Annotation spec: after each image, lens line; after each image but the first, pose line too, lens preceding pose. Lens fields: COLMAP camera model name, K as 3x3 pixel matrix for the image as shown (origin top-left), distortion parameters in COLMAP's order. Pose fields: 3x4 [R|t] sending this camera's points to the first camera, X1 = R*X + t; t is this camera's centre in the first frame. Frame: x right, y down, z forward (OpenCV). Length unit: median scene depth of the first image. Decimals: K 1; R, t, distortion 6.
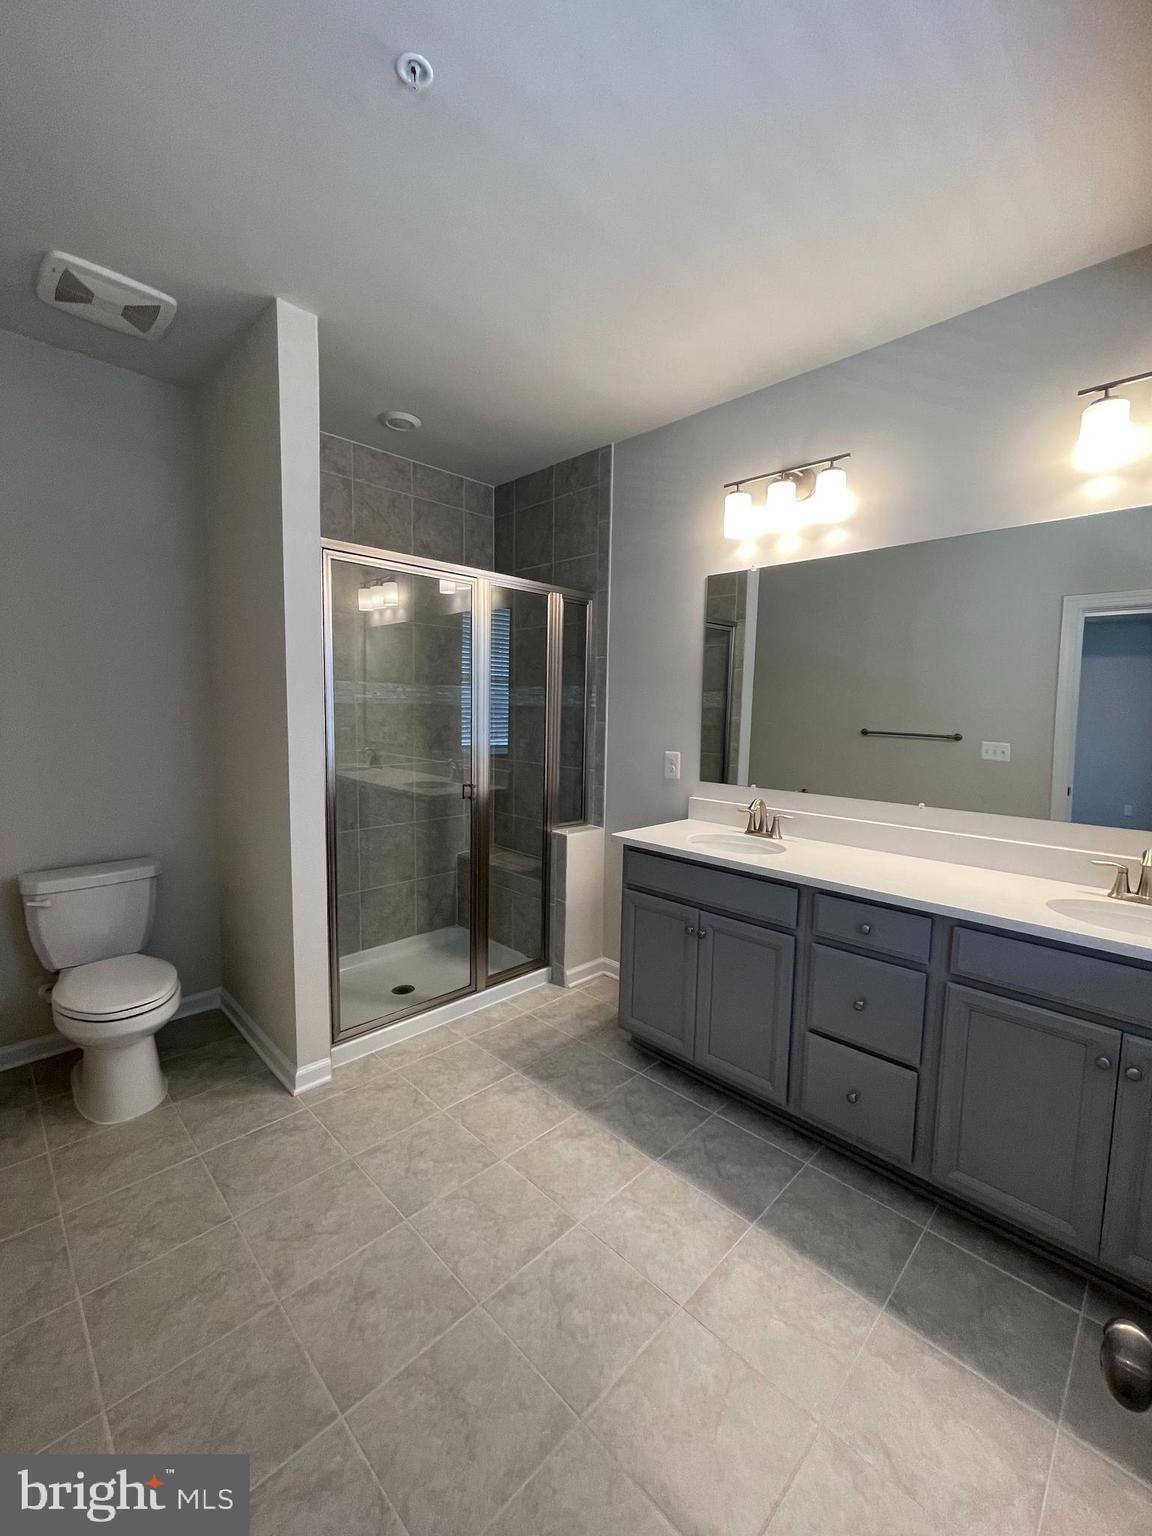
lens RADIAL K [[622.4, 0, 577.7], [0, 622.4, 770.9], [0, 0, 1]] dist [-0.006990, 0.002021]
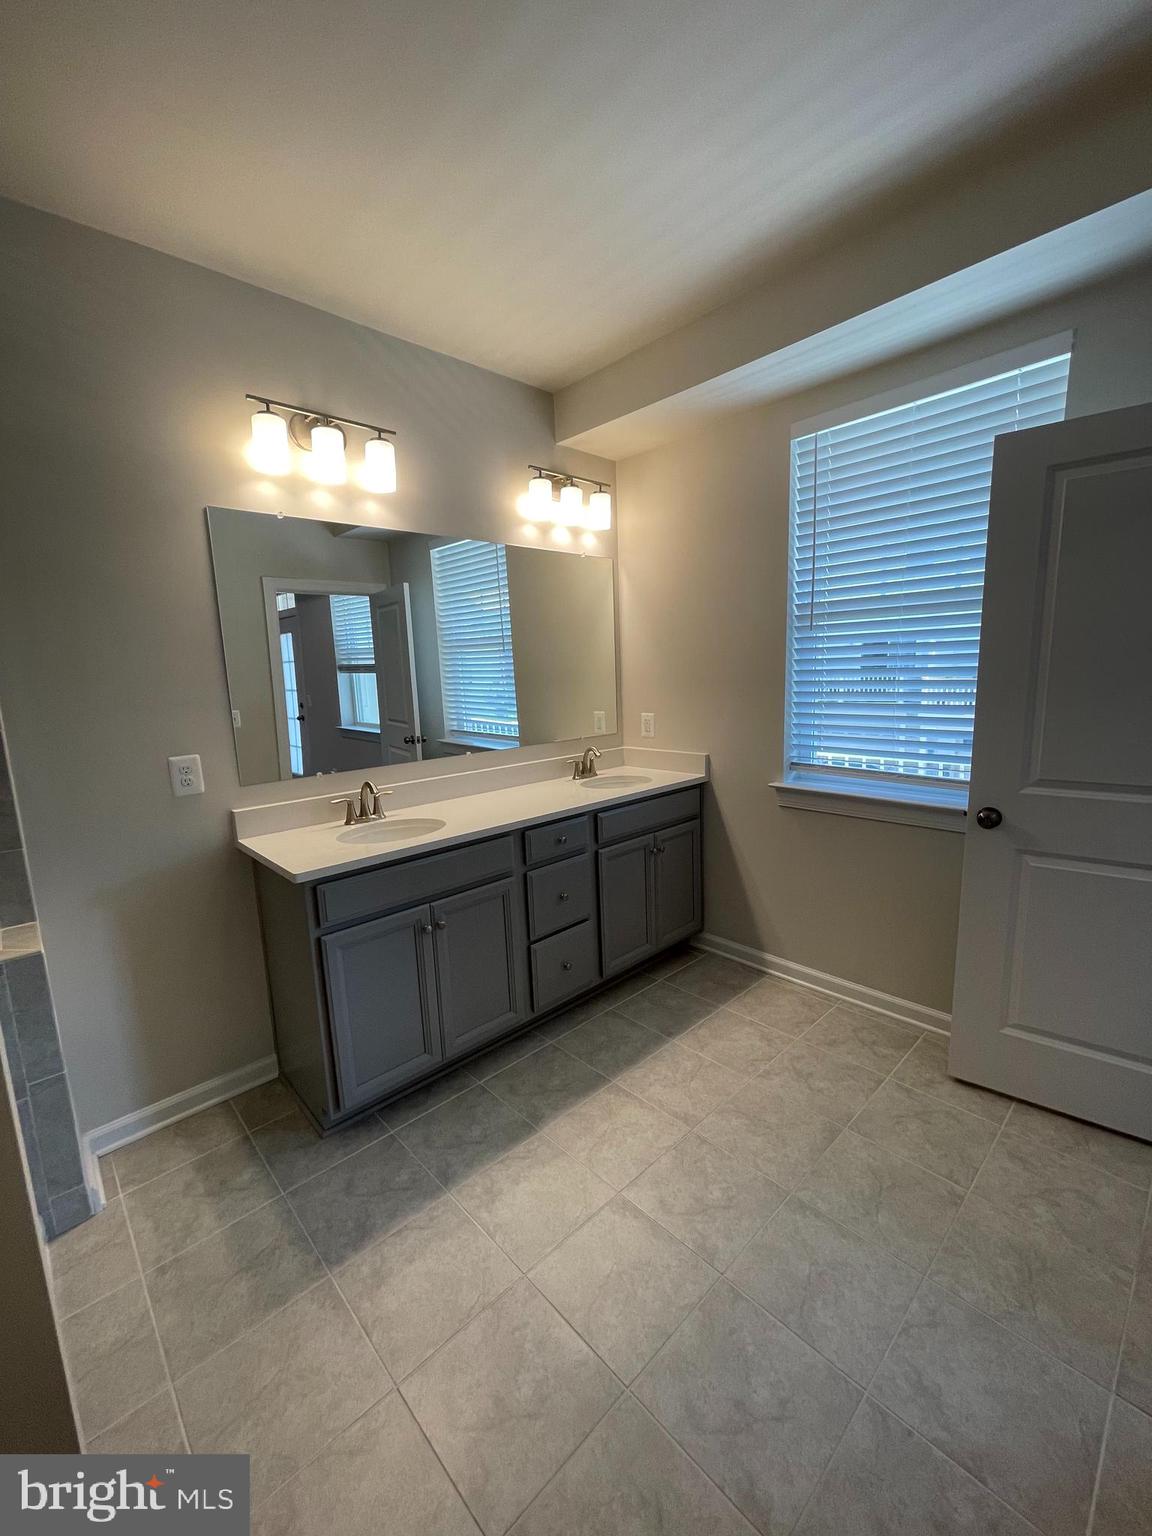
lens RADIAL K [[622.4, 0, 573.0], [0, 622.4, 769.5], [0, 0, 1]] dist [-0.006990, 0.002021]
pose [[0.036792, -0.179528, 0.983065, -0.633394], [0.136952, 0.975355, 0.172994, -0.094494], [-0.989894, 0.128268, 0.060472, 0.672997]]
